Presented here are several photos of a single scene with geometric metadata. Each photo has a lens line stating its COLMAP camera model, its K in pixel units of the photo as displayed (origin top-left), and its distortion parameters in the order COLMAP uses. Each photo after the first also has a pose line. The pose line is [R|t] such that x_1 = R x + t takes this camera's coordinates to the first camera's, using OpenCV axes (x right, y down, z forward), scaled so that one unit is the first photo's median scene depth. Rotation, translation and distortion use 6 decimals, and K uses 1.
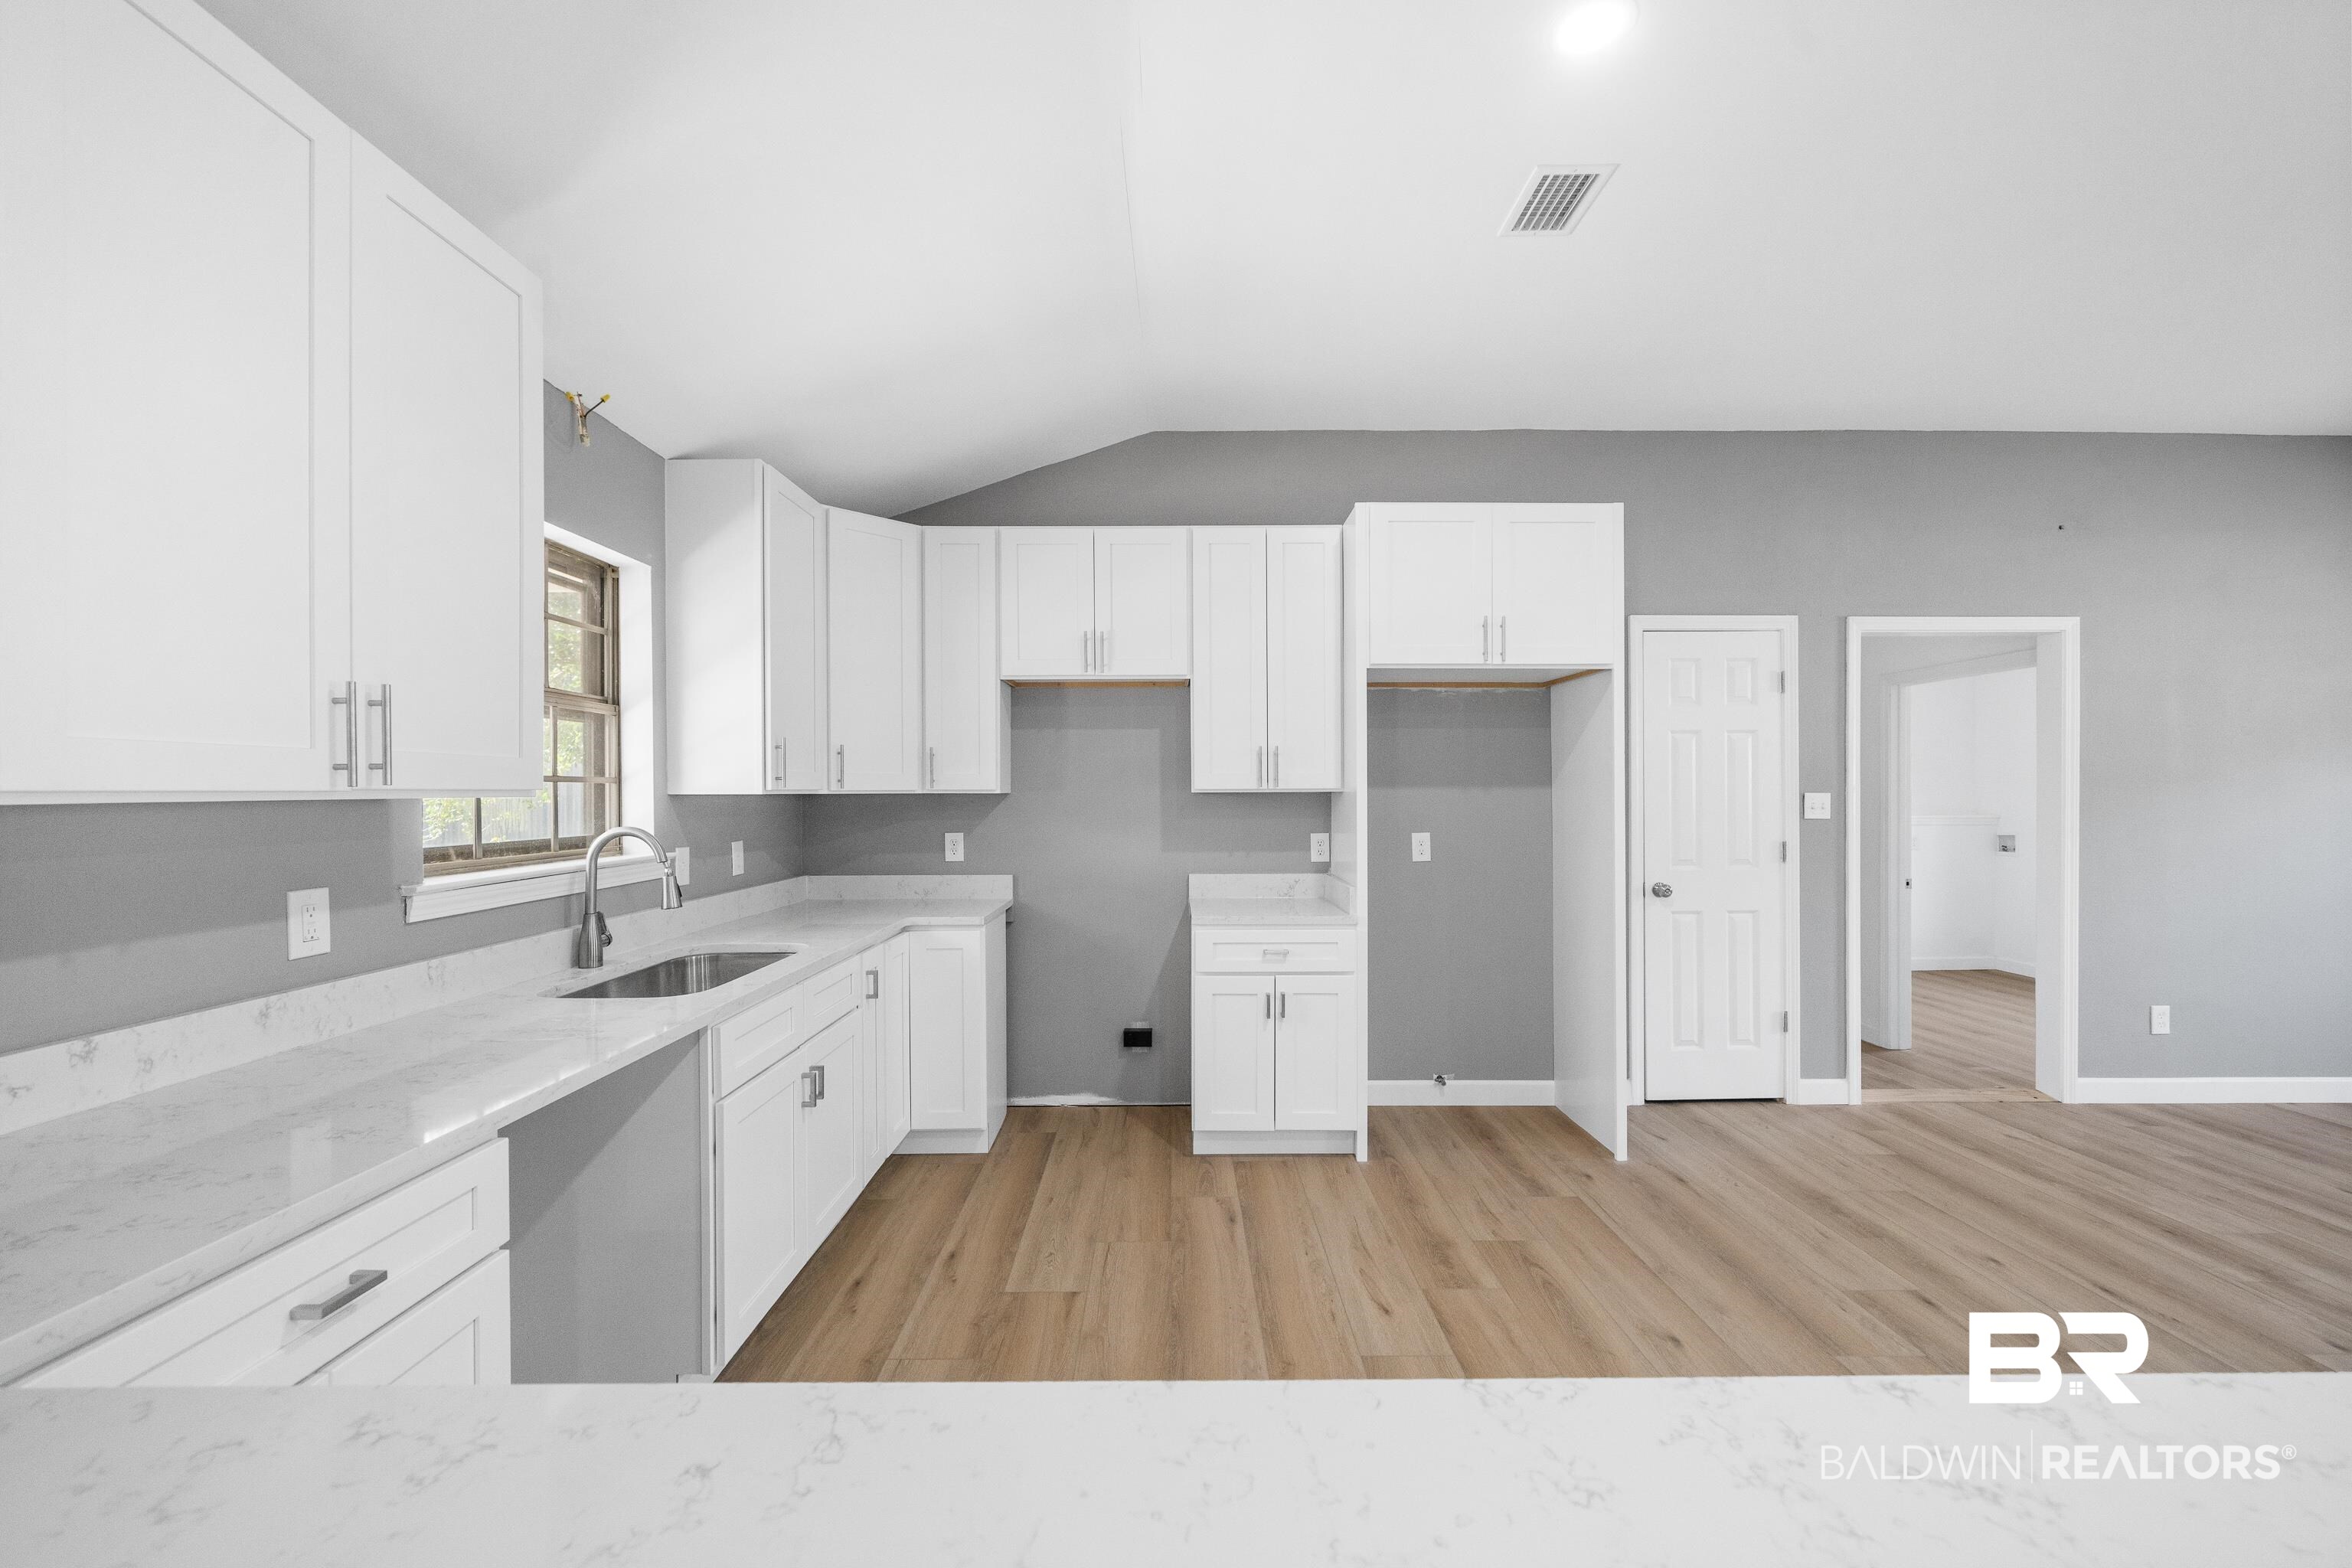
lens RADIAL K [[936.2, 0, 1178.1], [0, 936.2, 793.6], [0, 0, 1]] dist [-0.000413, 0.000035]
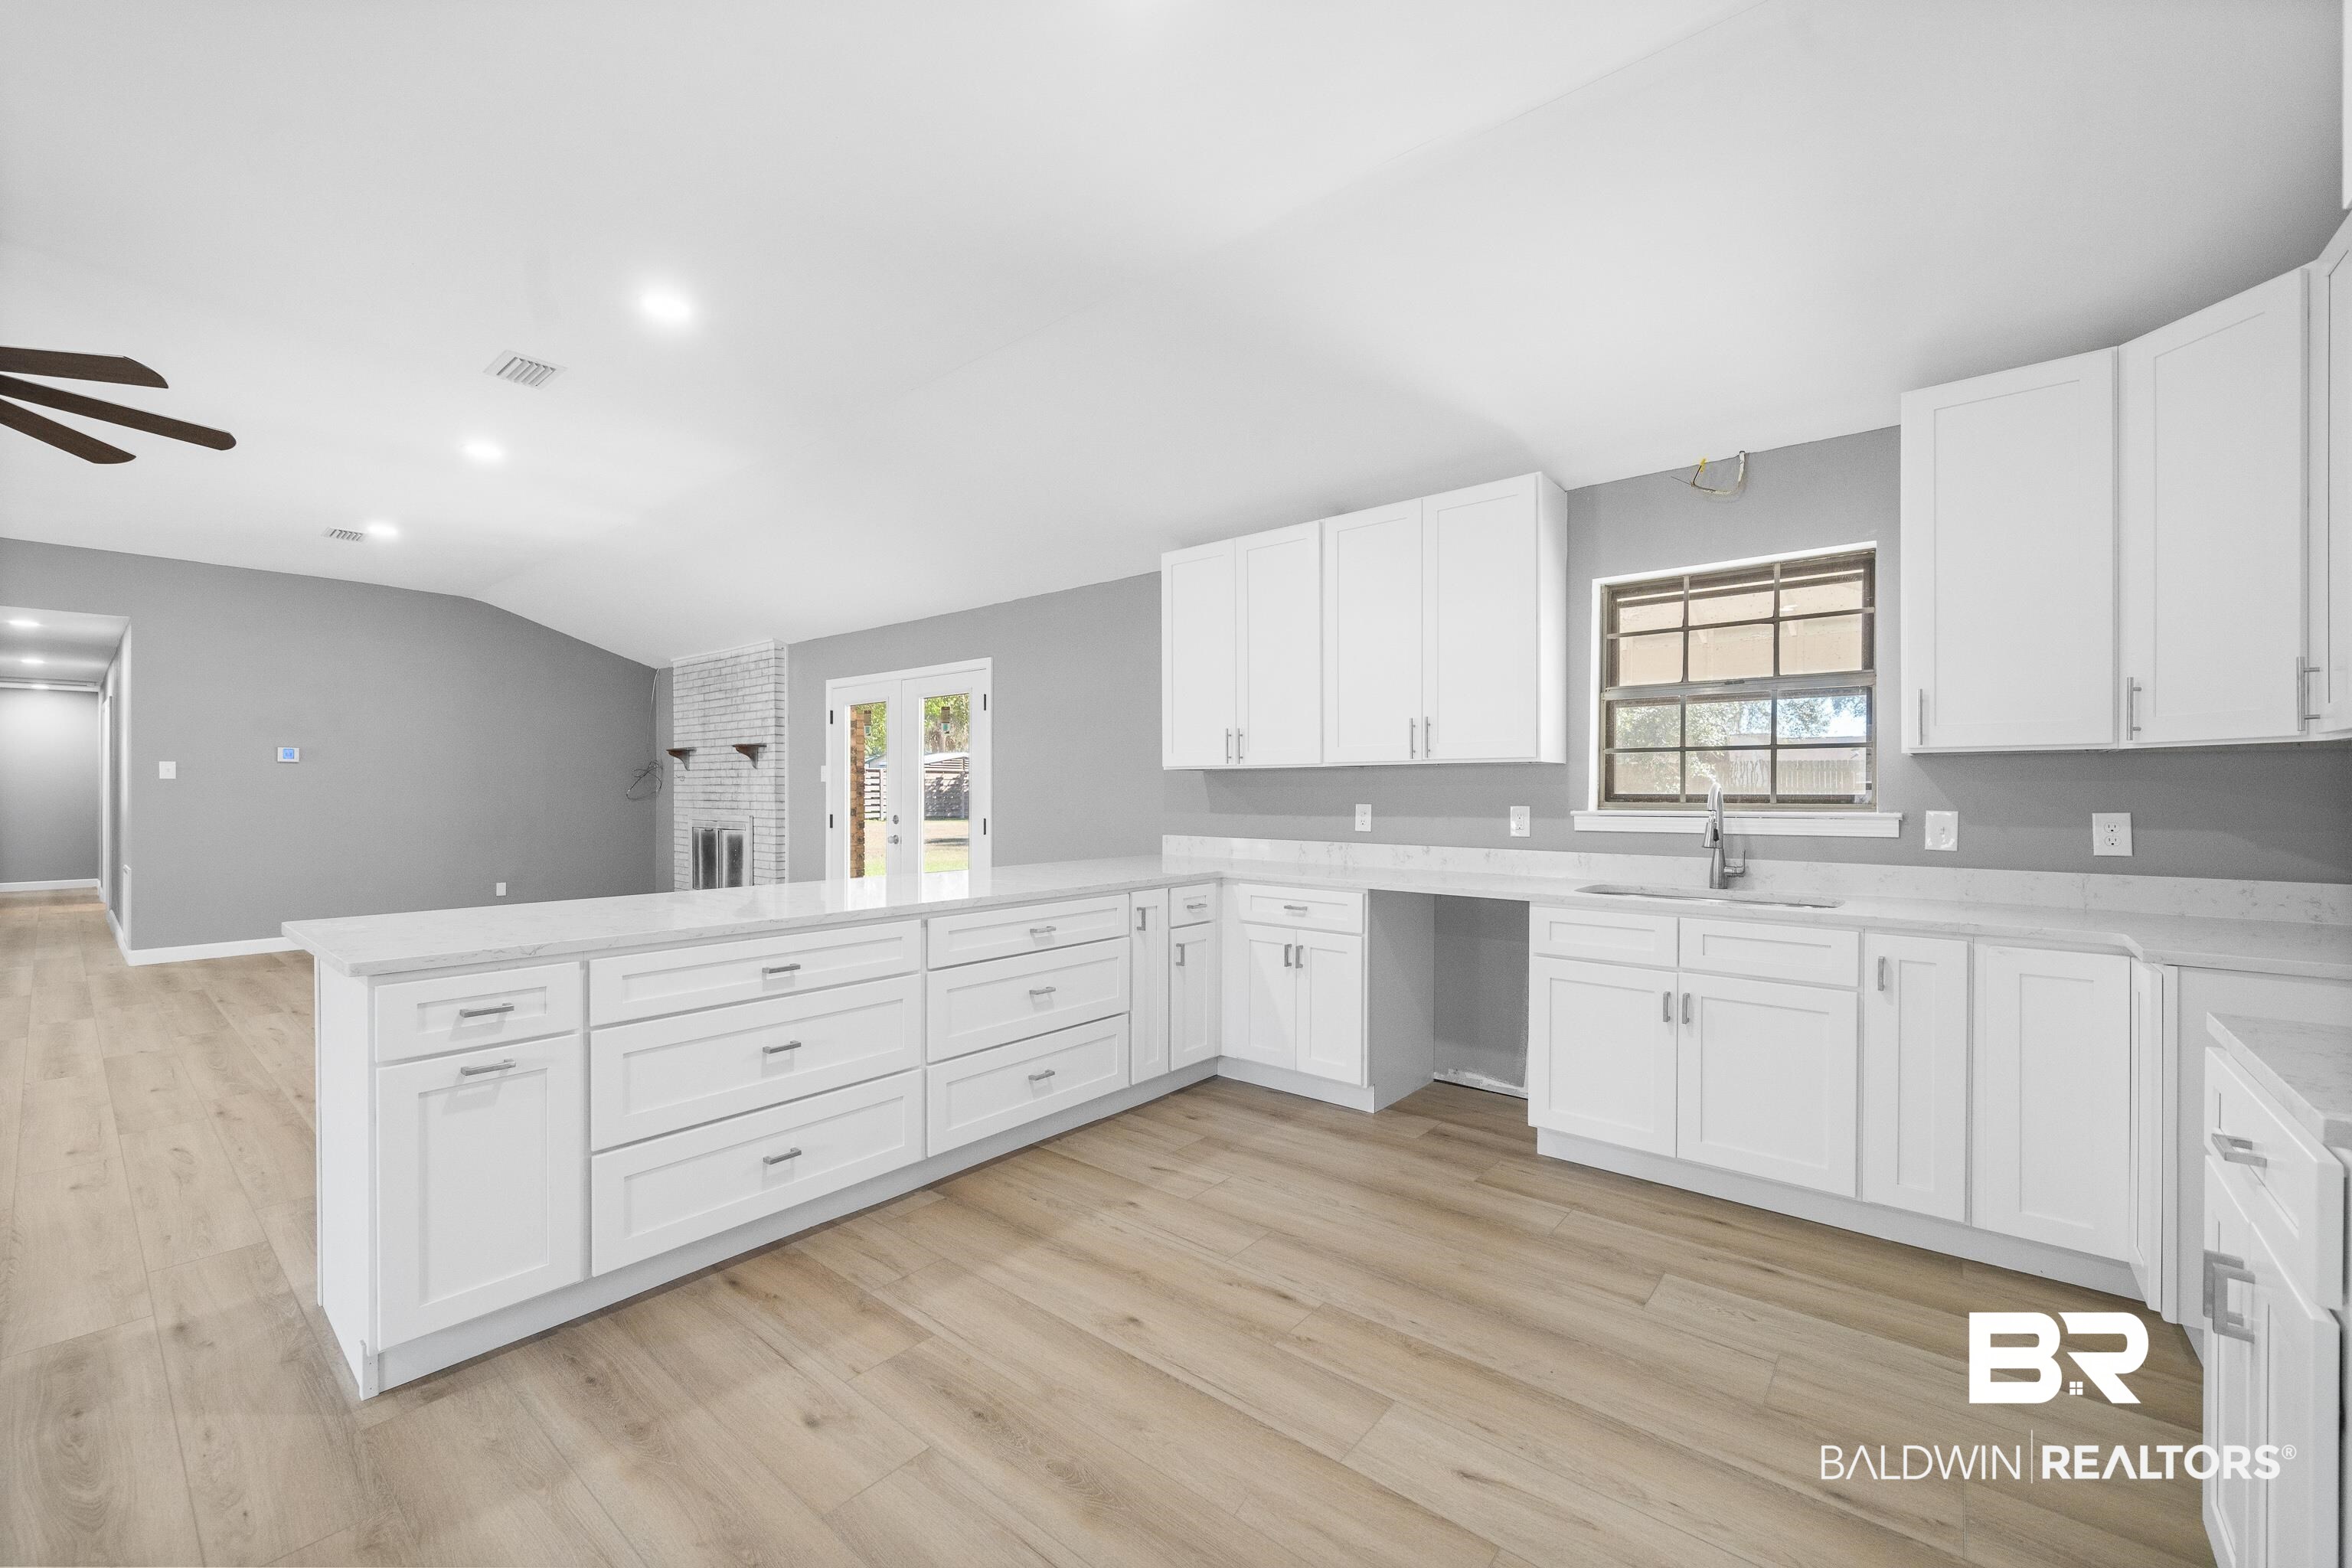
lens RADIAL K [[936.2, 0, 1178.1], [0, 936.2, 793.6], [0, 0, 1]] dist [-0.000413, 0.000035]
pose [[-0.646219, 0.005513, -0.763132, 0.601215], [0.000183, 0.999975, 0.007069, 0.027921], [0.763152, 0.004429, -0.646204, 0.867462]]
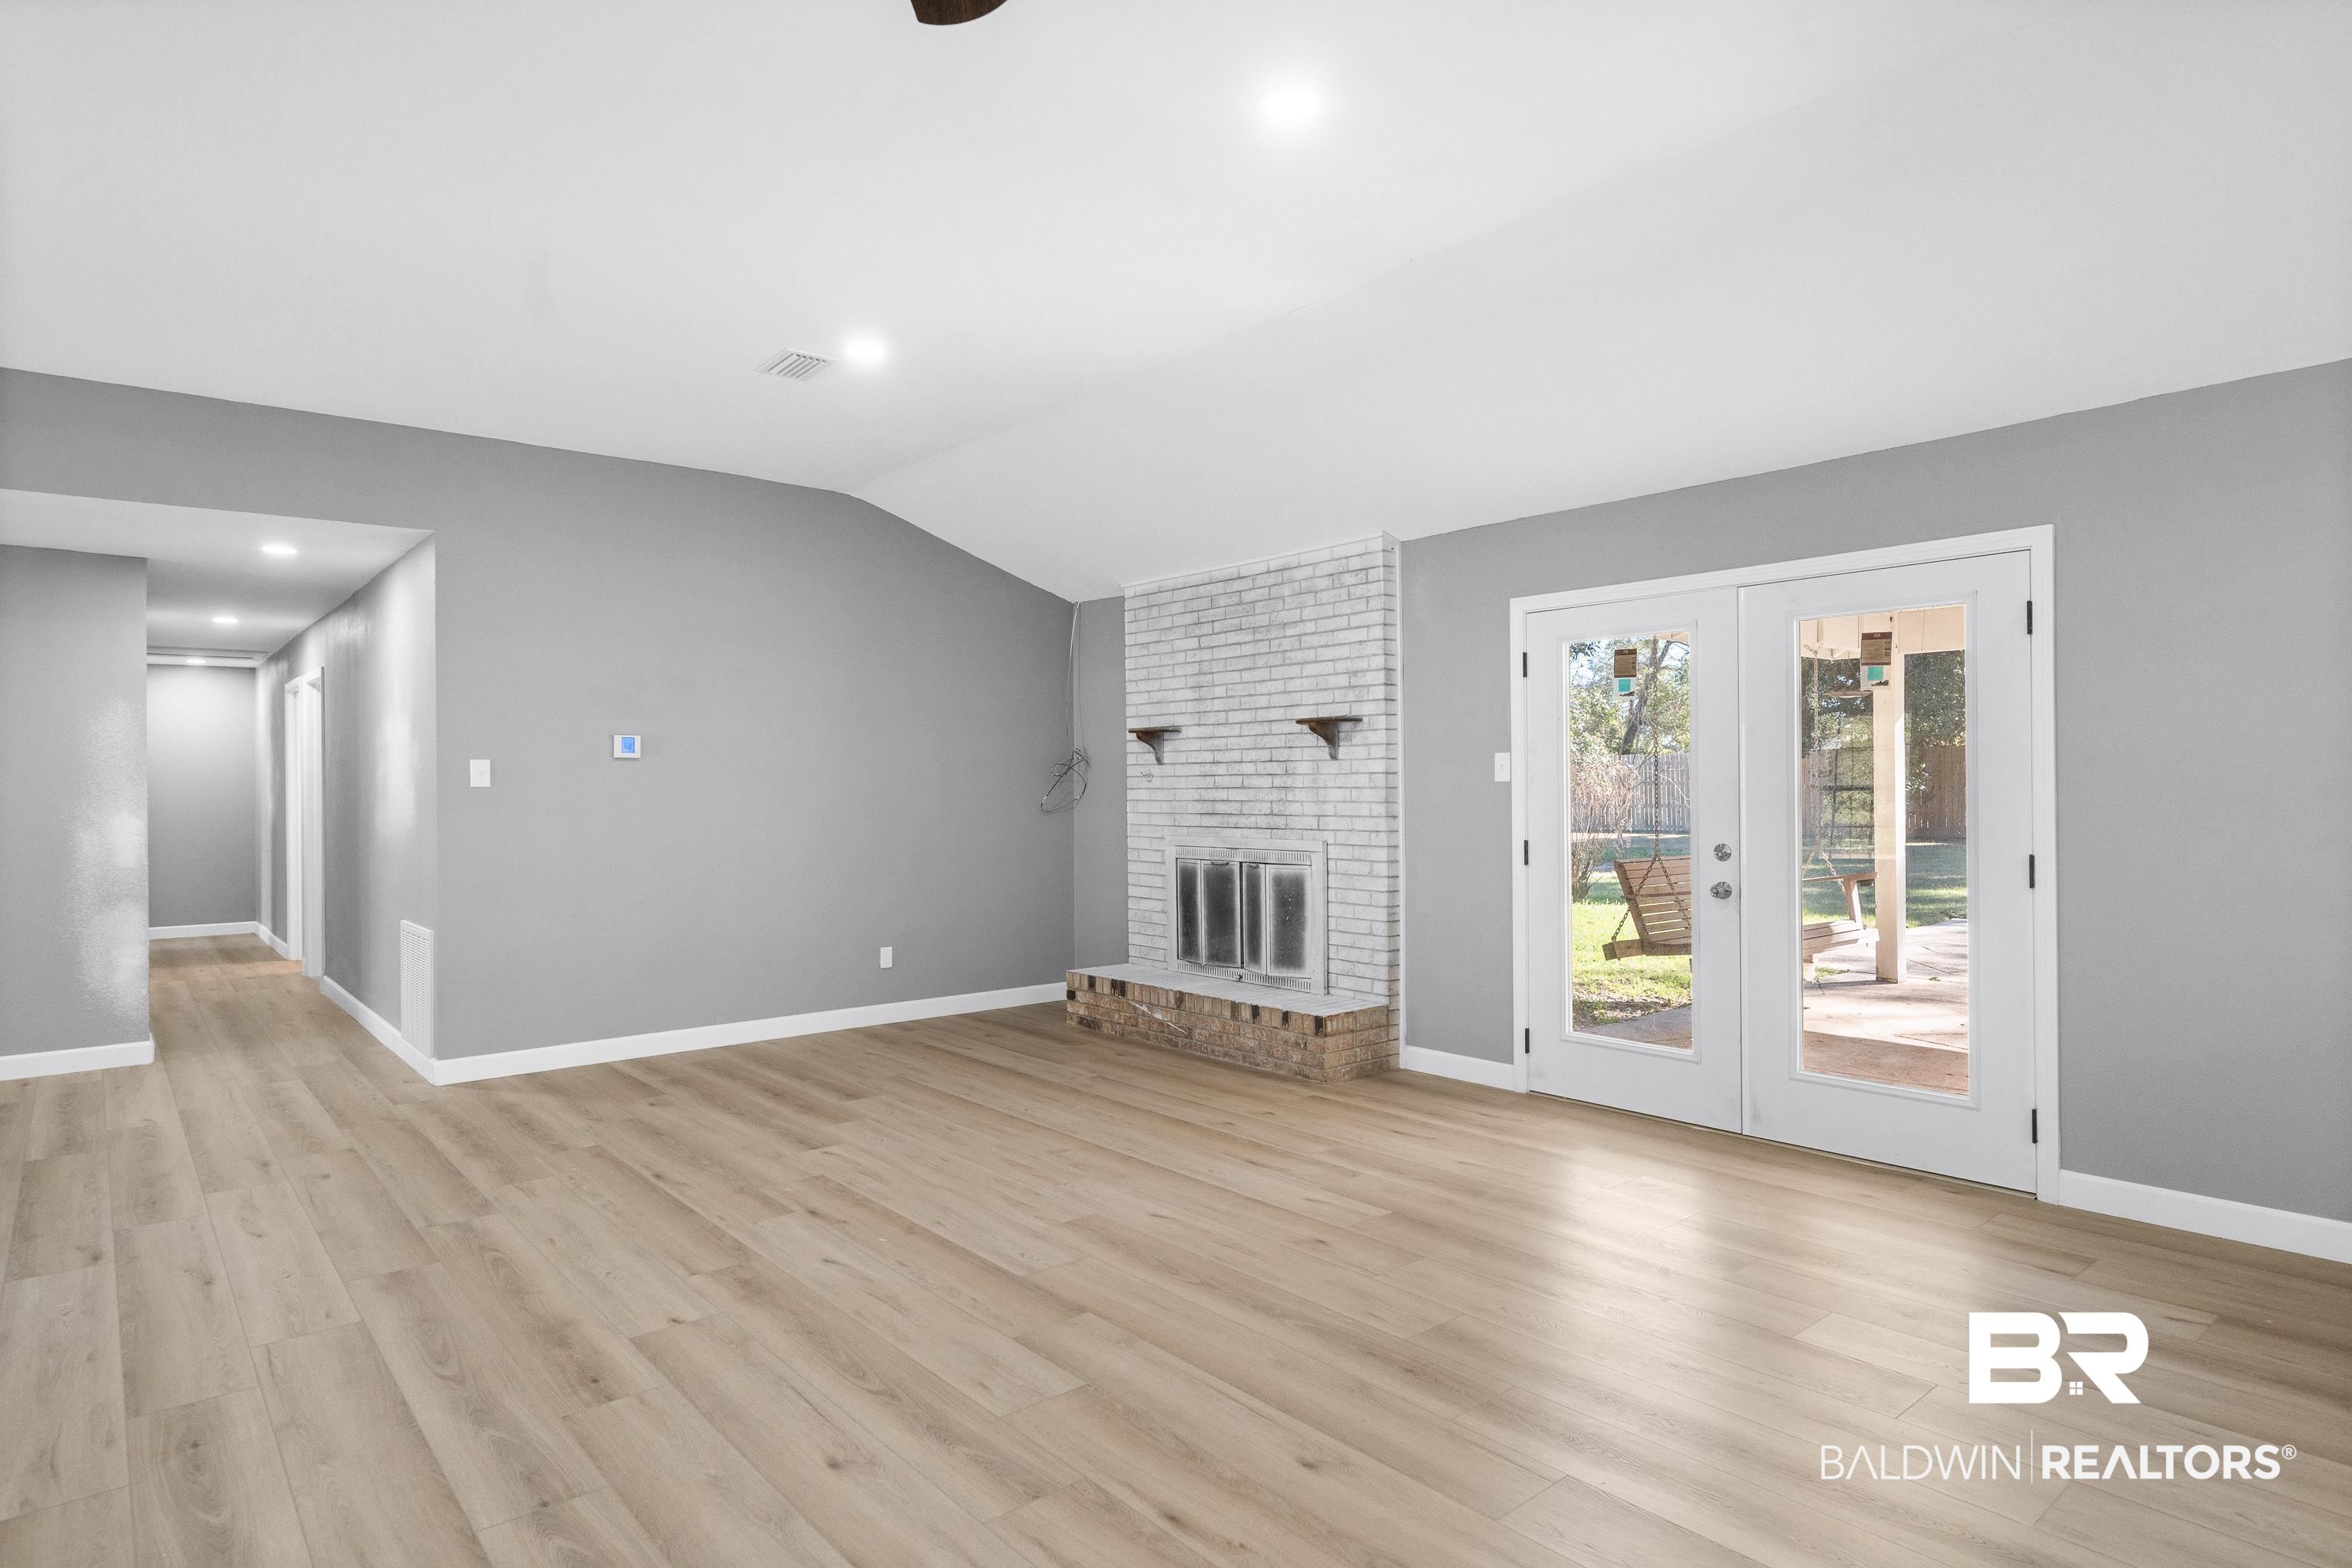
lens RADIAL K [[1280.3, 0, 1173.6], [0, 1280.3, 786.5], [0, 0, 1]] dist [0.000215, 0.000039]
pose [[-0.768555, 0.009524, -0.639712, 0.835957], [0.009614, 0.999948, 0.003337, 0.013550], [0.639711, -0.003586, -0.768607, -0.080239]]
